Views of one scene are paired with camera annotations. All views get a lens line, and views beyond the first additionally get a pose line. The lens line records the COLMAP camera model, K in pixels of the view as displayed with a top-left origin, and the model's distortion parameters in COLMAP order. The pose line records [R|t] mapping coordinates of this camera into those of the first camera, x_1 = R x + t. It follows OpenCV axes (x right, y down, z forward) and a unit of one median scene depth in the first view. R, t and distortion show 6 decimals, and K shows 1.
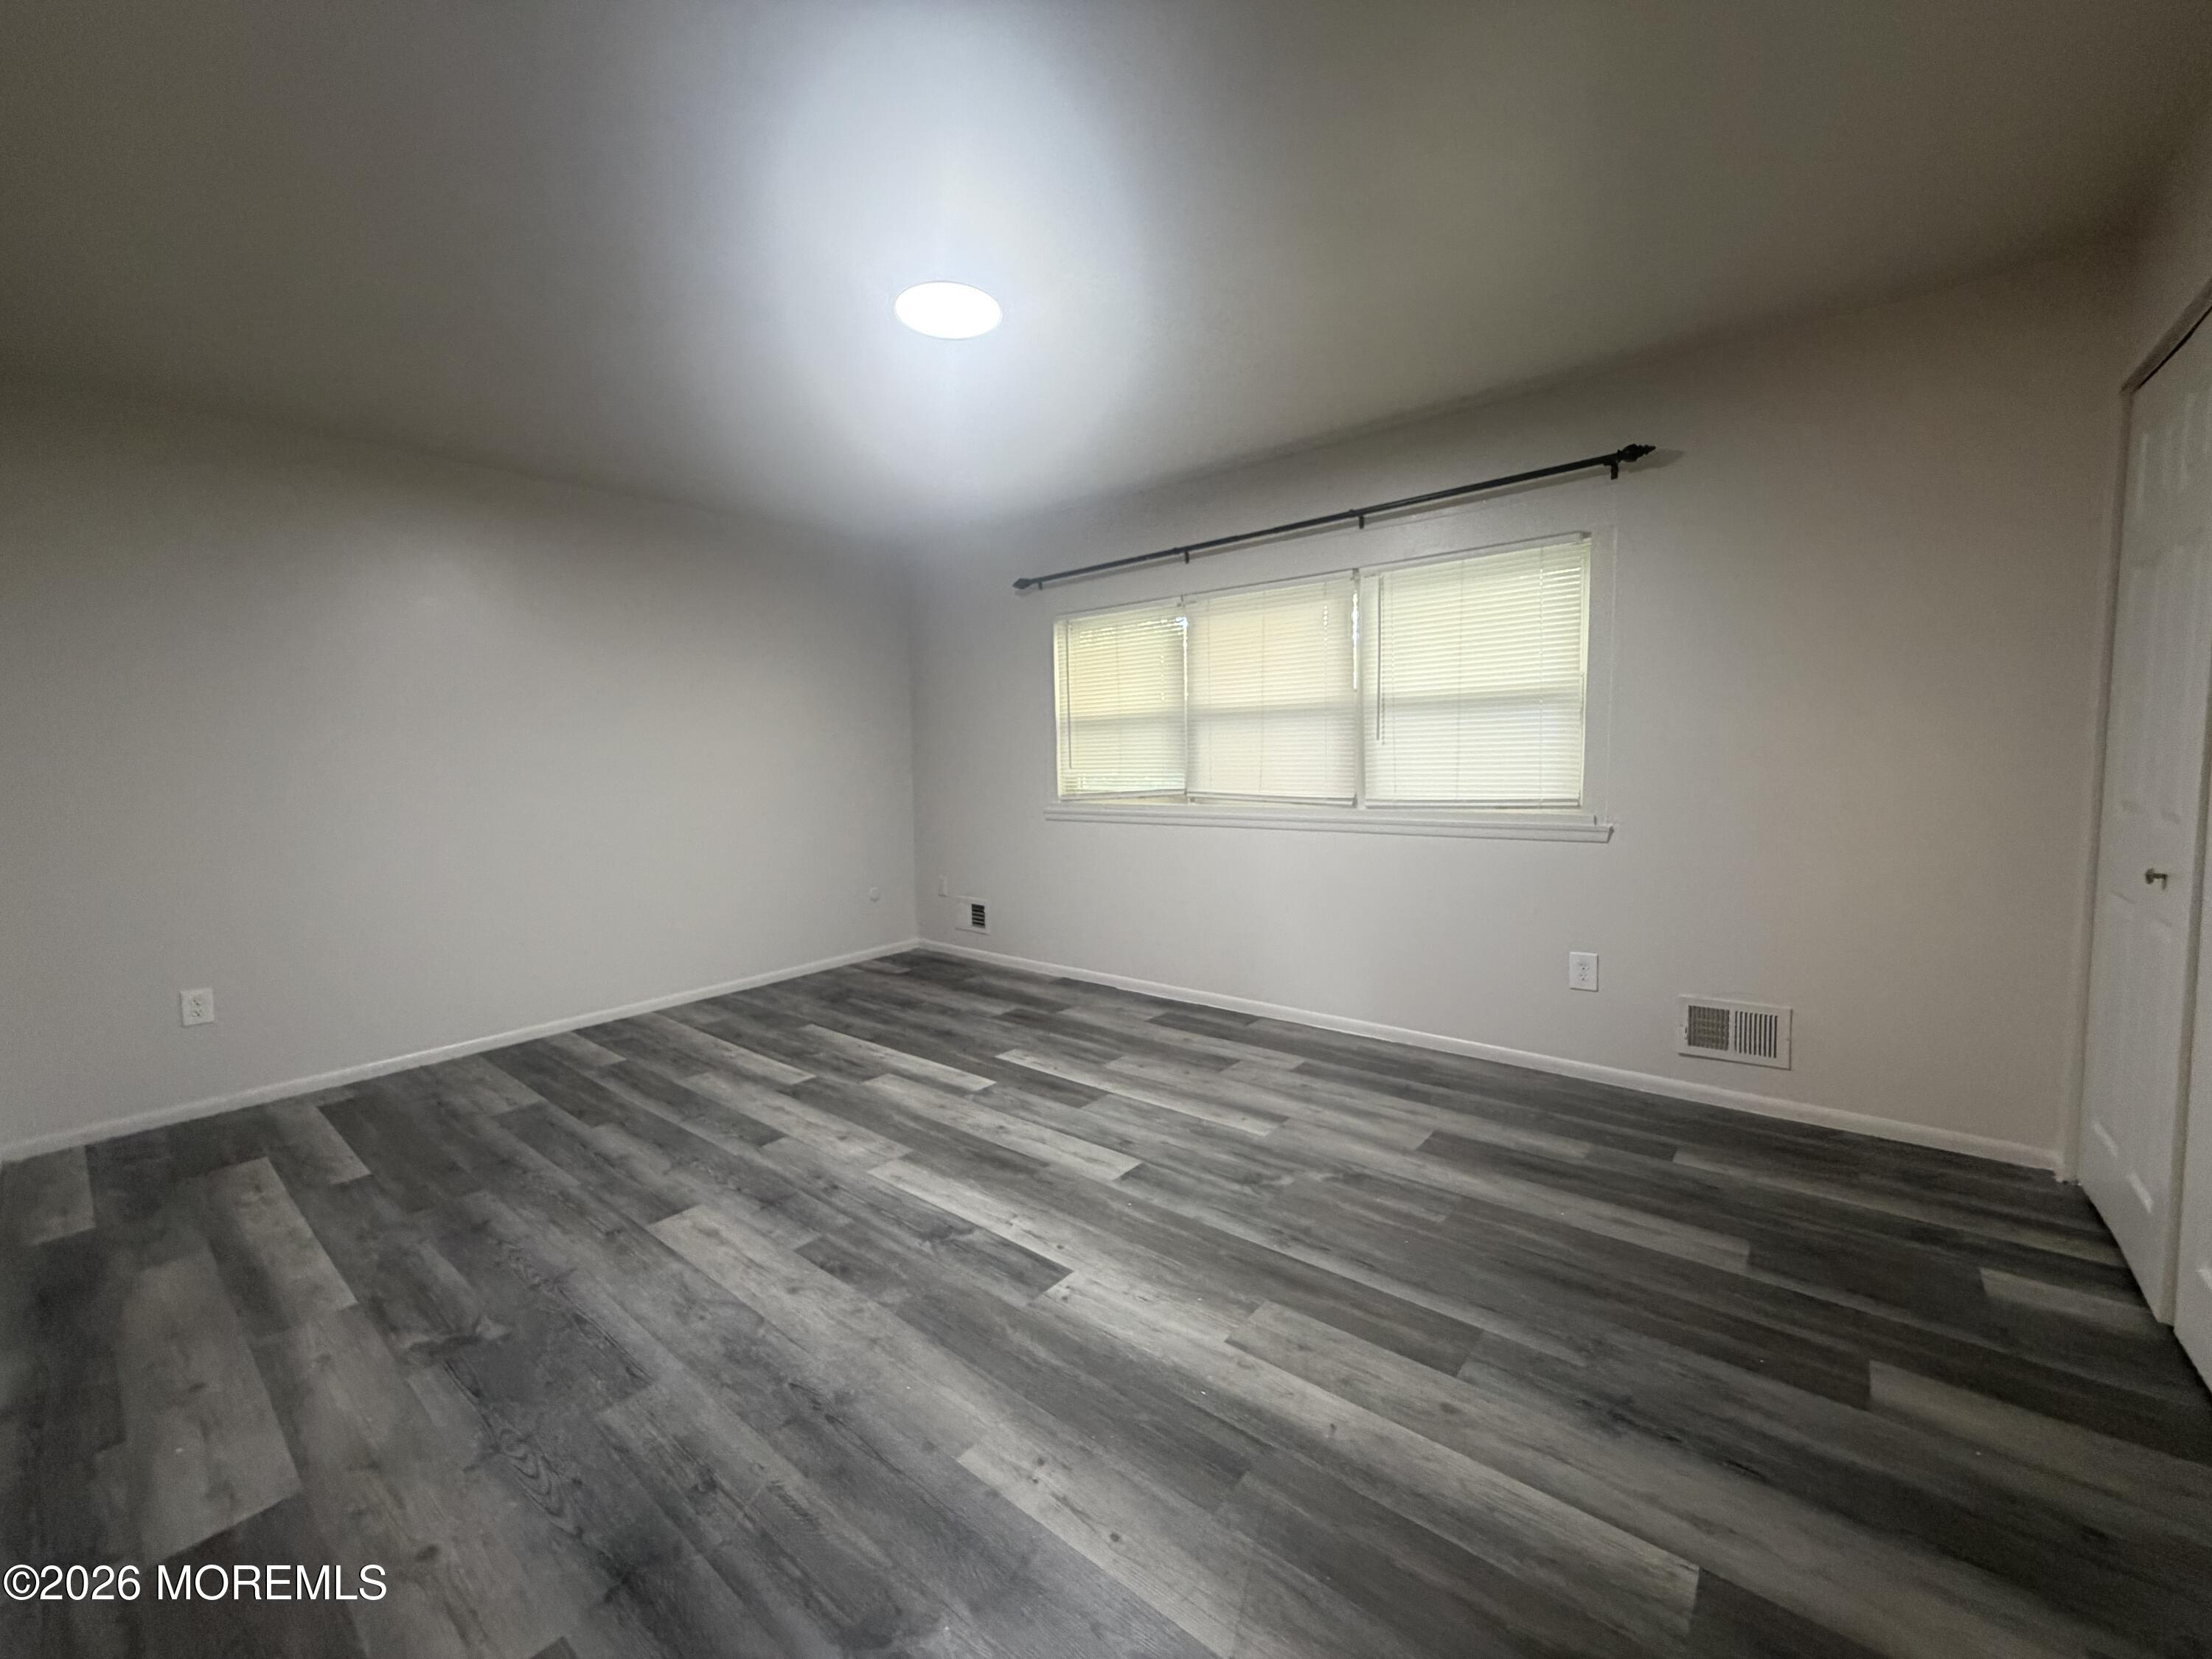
lens RADIAL K [[880.2, 0, 1108.1], [0, 880.2, 831.3], [0, 0, 1]] dist [0.000964, 0.000271]
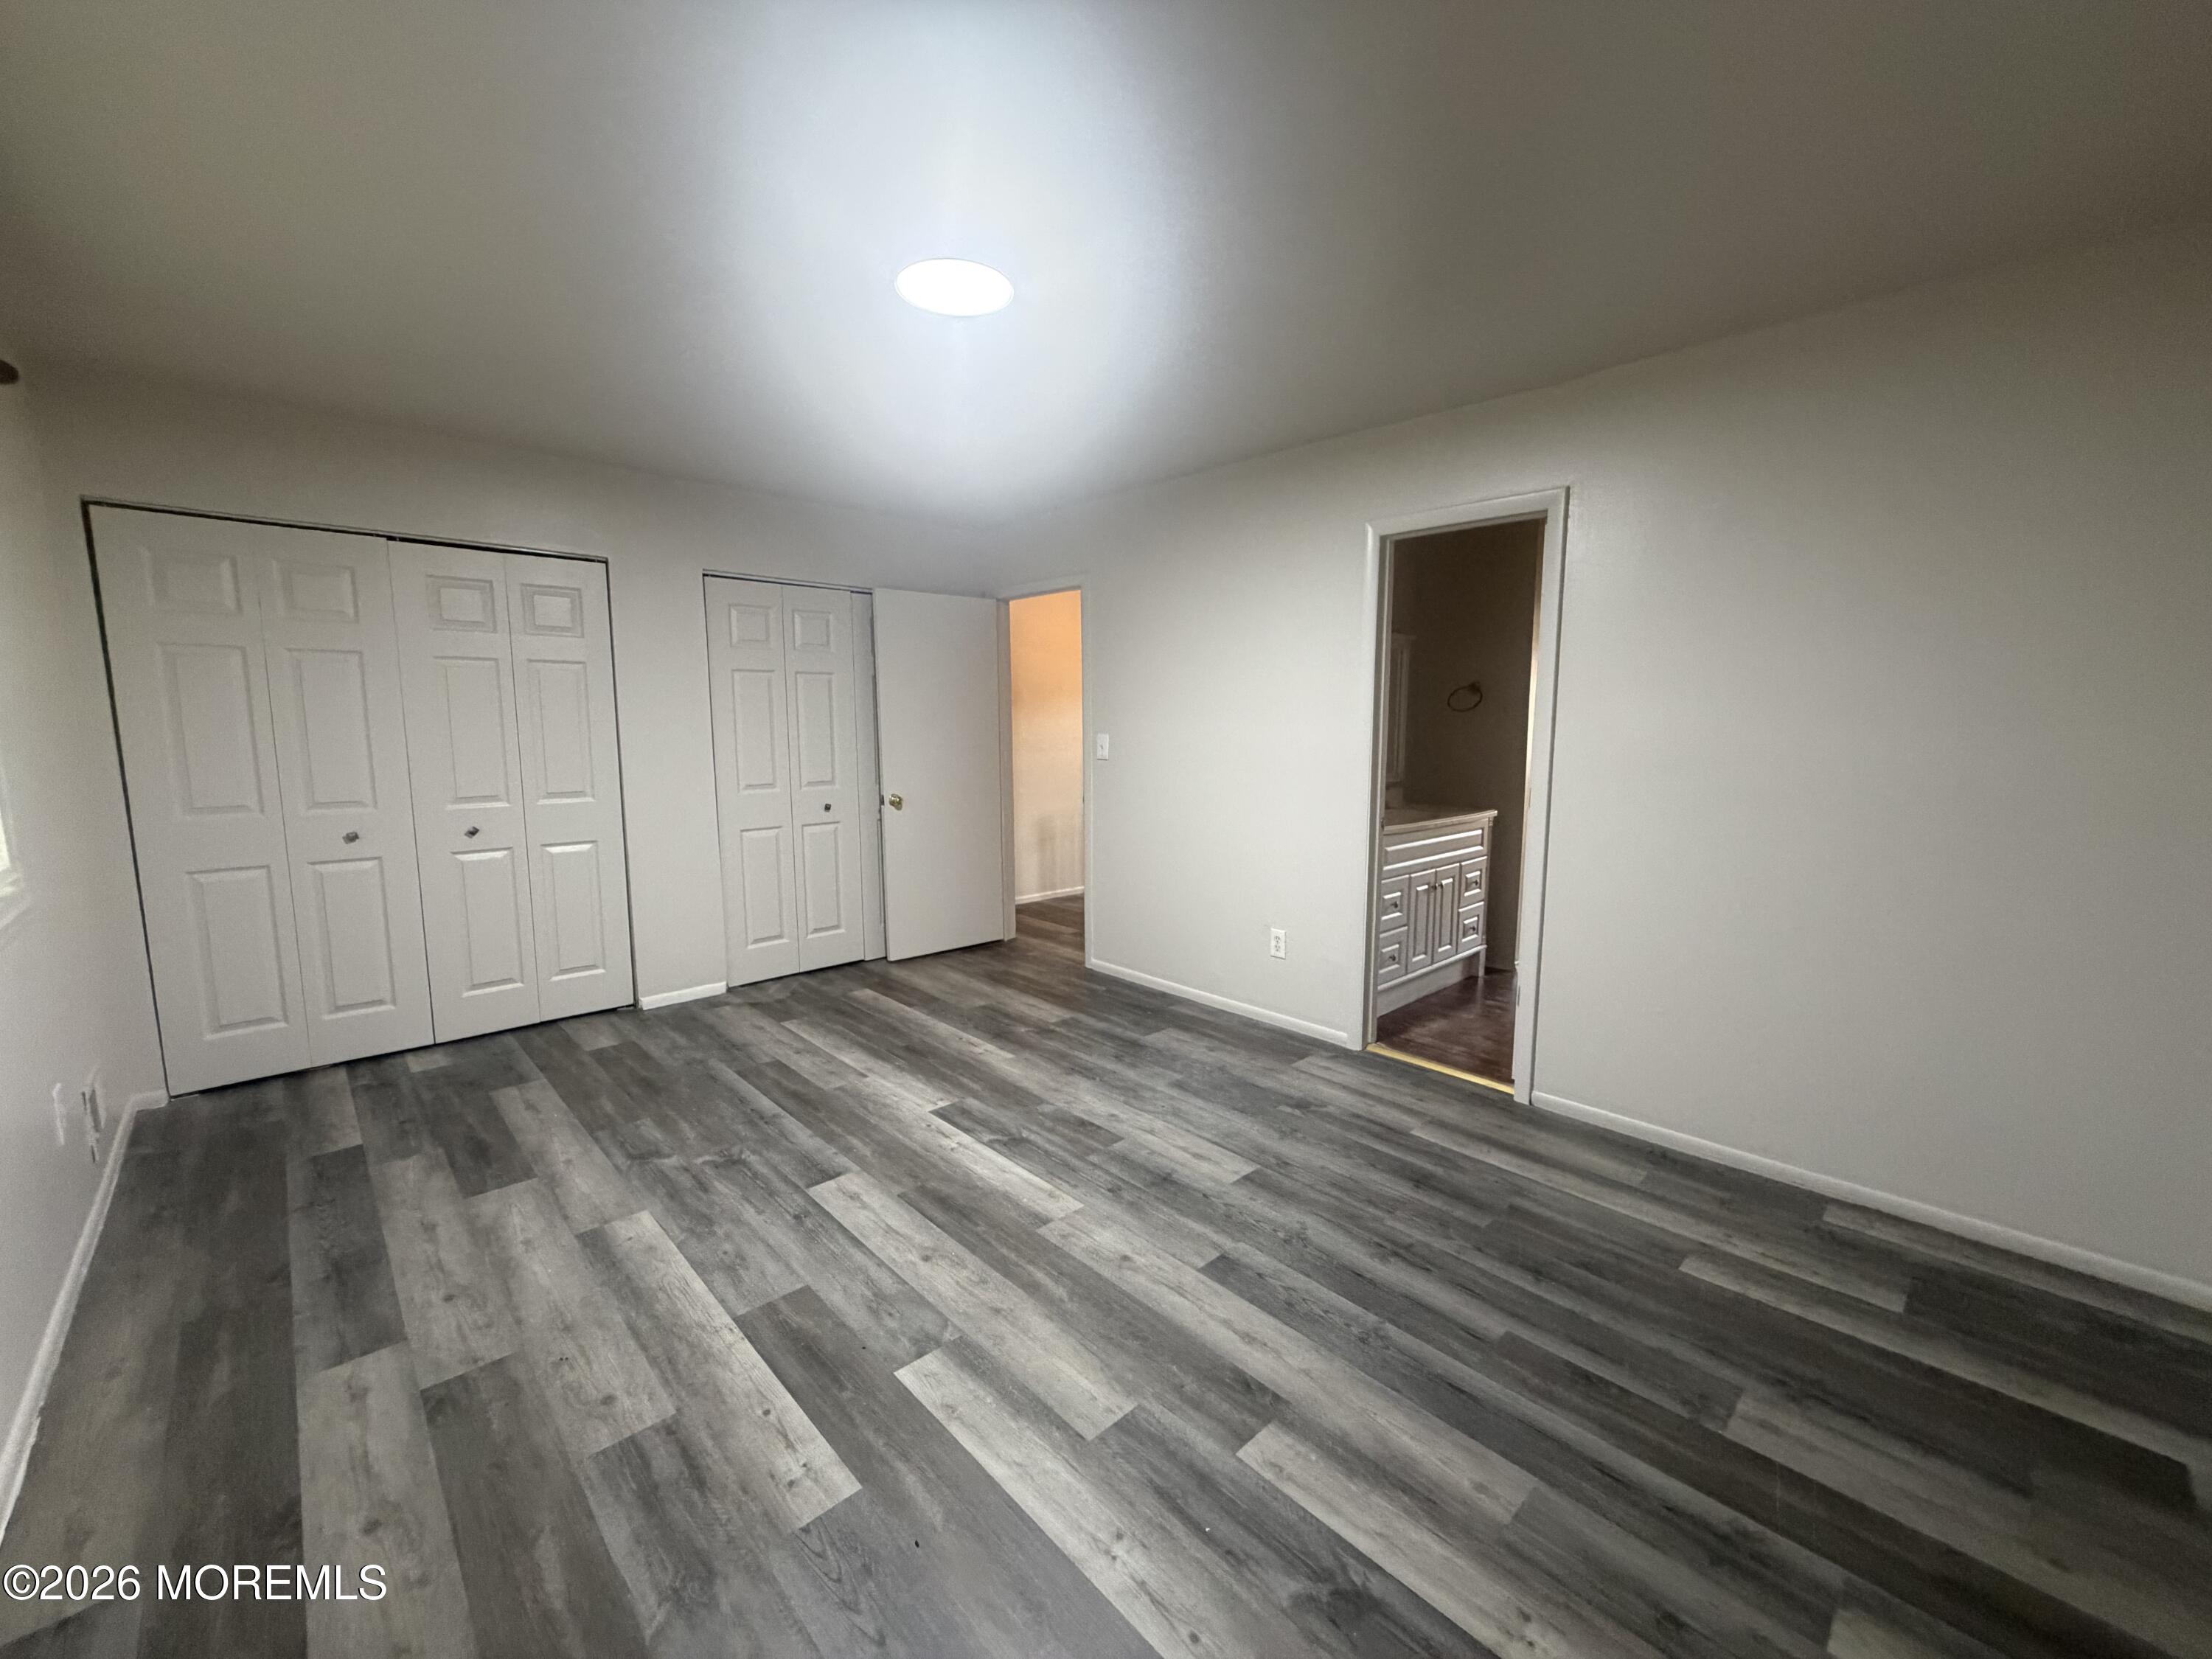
lens RADIAL K [[880.2, 0, 1108.9], [0, 880.2, 830.1], [0, 0, 1]] dist [0.000964, 0.000271]
pose [[-0.992107, 0.002041, 0.125379, -0.425656], [0.028373, 0.977591, 0.208593, -0.212964], [-0.122144, 0.210503, -0.969933, 1.857965]]
